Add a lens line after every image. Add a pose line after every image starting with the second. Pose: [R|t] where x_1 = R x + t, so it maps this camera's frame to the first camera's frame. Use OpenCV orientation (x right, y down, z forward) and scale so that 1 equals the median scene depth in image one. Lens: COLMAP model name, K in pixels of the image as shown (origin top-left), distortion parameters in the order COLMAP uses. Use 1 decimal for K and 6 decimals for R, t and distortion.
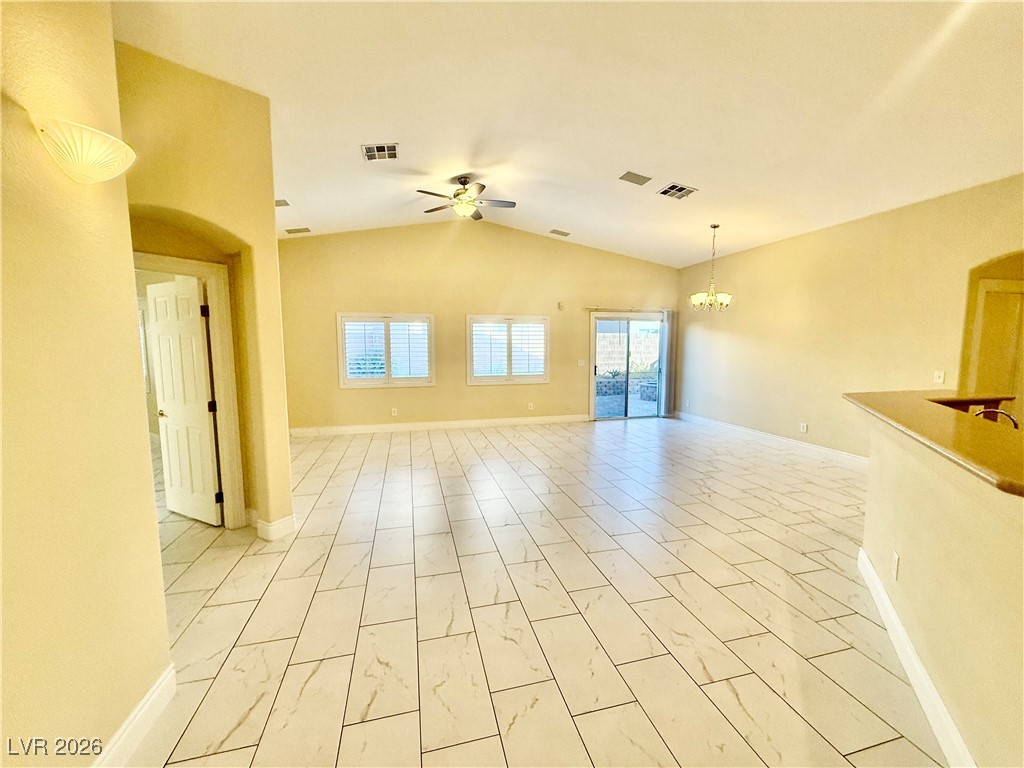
lens RADIAL K [[408.5, 0, 515.4], [0, 408.5, 382.9], [0, 0, 1]] dist [-0.002803, 0.000305]
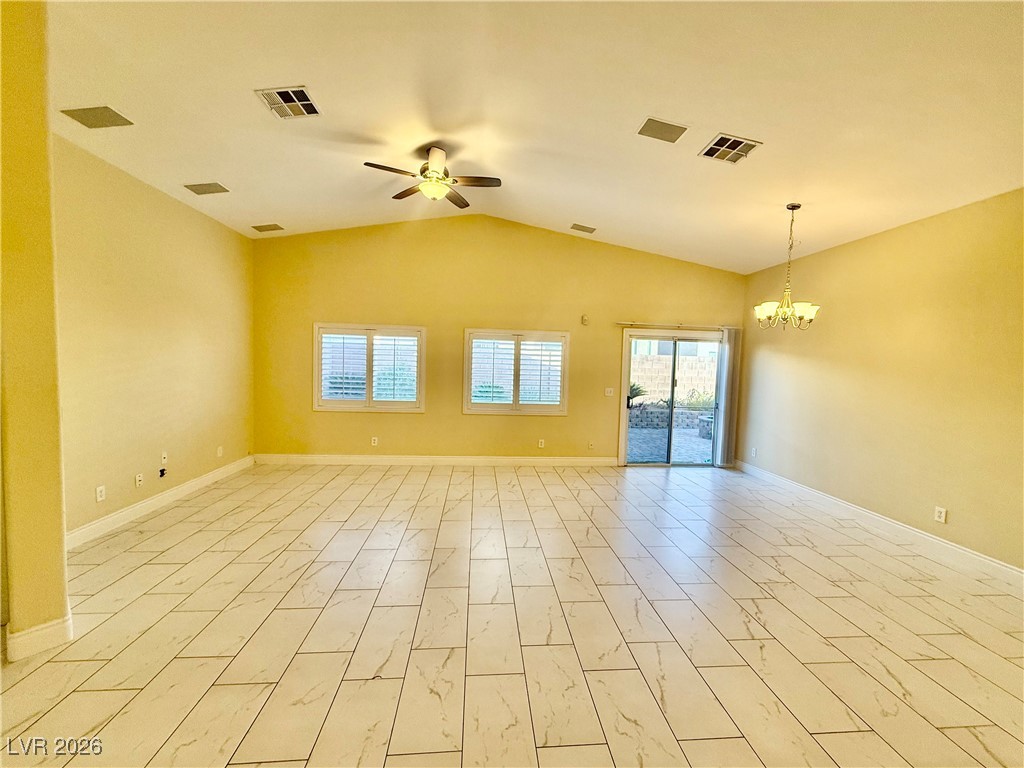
lens RADIAL K [[408.5, 0, 515.2], [0, 408.5, 383.5], [0, 0, 1]] dist [-0.002803, 0.000305]
pose [[0.985670, 0.041385, -0.163532, 0.127238], [-0.048179, 0.998123, -0.037799, -0.030961], [0.161660, 0.045136, 0.985814, 0.218283]]
